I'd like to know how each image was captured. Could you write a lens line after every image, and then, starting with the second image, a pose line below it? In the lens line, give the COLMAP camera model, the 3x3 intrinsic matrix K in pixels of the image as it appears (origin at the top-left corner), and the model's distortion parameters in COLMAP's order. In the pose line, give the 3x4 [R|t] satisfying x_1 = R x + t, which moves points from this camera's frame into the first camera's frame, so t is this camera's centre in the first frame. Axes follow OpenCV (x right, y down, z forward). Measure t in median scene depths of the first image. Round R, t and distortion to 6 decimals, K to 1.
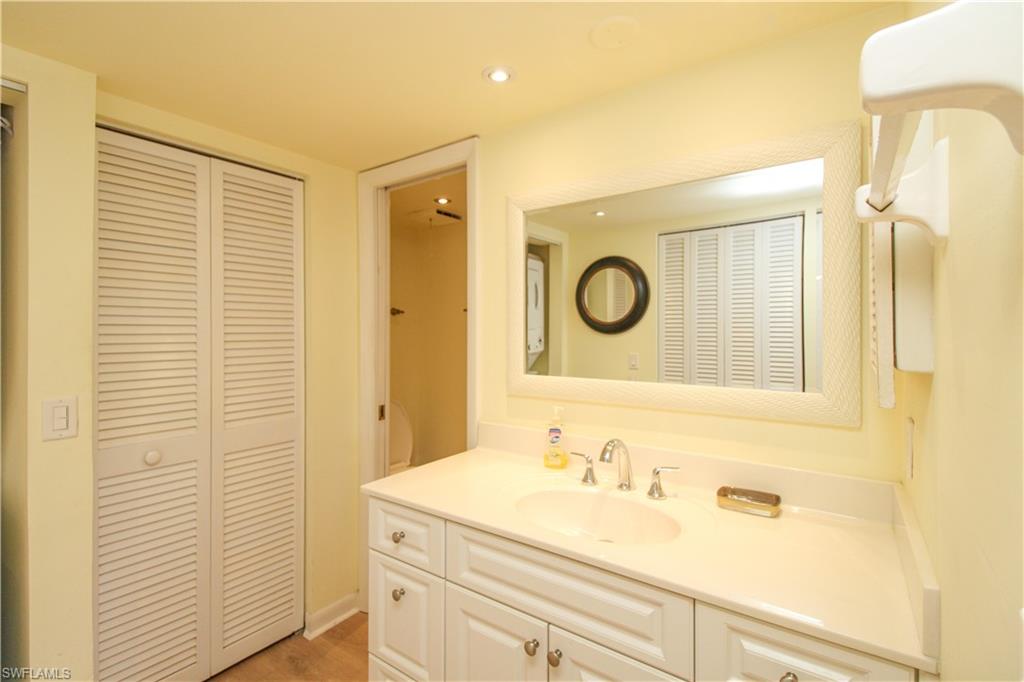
lens RADIAL K [[469.8, 0, 512.8], [0, 469.8, 330.1], [0, 0, 1]] dist [0.024713, -0.013098]
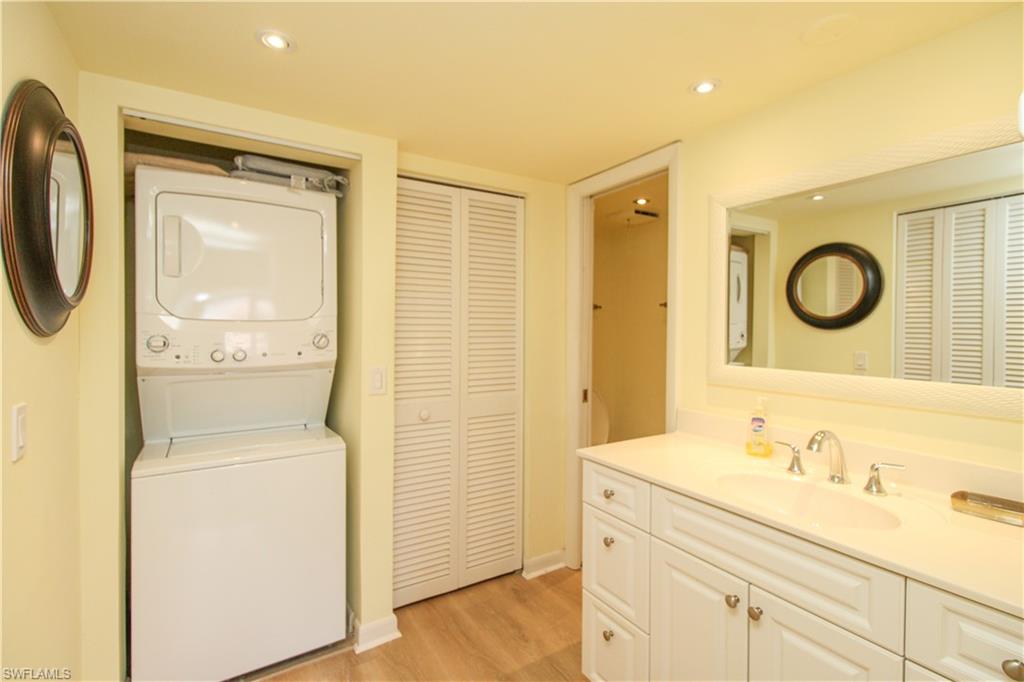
lens RADIAL K [[469.8, 0, 512.8], [0, 469.8, 330.1], [0, 0, 1]] dist [0.024713, -0.013098]
pose [[0.923382, 0.010485, -0.383738, -0.009365], [-0.007269, 0.999925, 0.009830, 0.009397], [0.383813, -0.006287, 0.923390, -0.135135]]
